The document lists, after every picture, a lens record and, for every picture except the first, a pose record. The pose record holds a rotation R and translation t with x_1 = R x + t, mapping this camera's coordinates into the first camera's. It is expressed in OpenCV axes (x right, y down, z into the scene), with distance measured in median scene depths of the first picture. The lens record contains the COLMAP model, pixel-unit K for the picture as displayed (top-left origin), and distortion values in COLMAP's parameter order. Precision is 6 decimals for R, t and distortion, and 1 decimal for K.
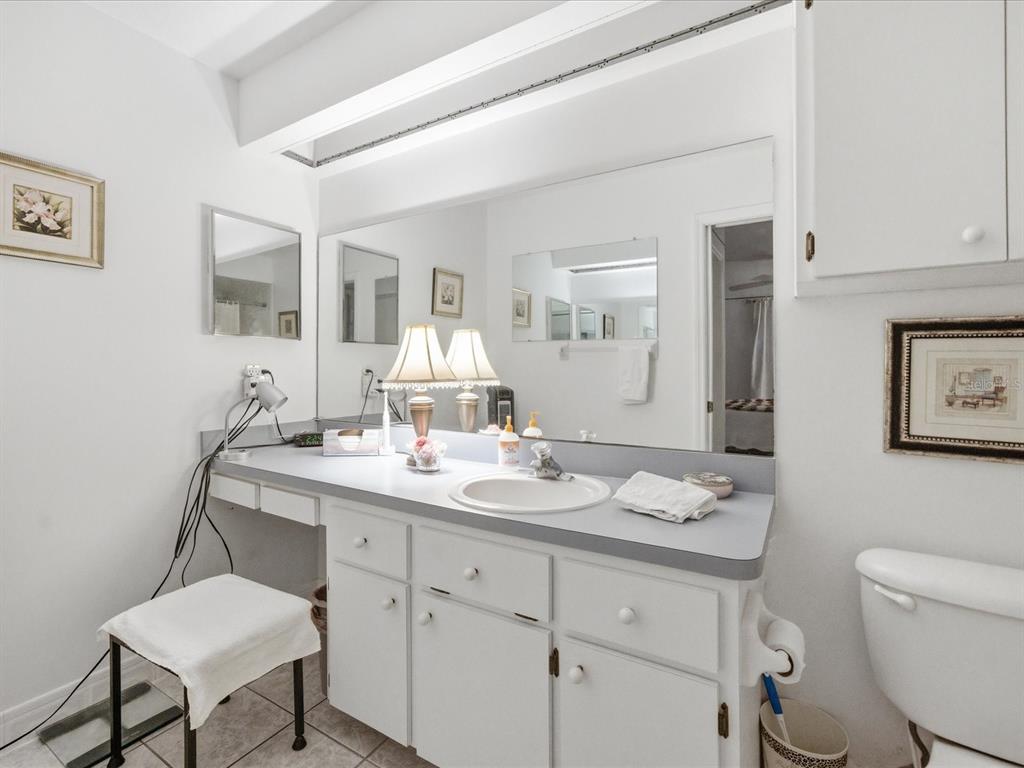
lens RADIAL K [[474.7, 0, 511.9], [0, 474.7, 358.8], [0, 0, 1]] dist [0.003478, 0.000733]
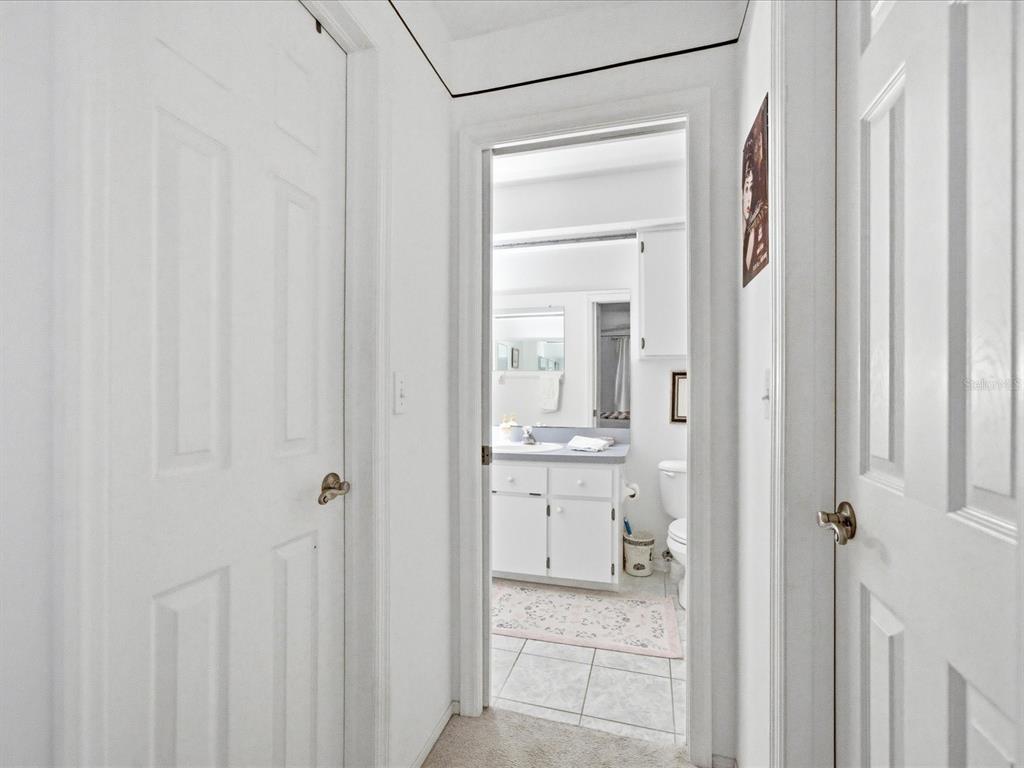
lens RADIAL K [[477.4, 0, 509.1], [0, 477.4, 391.7], [0, 0, 1]] dist [-0.022829, 0.015898]
pose [[0.967460, -0.004316, 0.252986, -0.609735], [-0.002232, 0.999670, 0.025590, -0.030617], [-0.253013, -0.025322, 0.967131, -1.098954]]
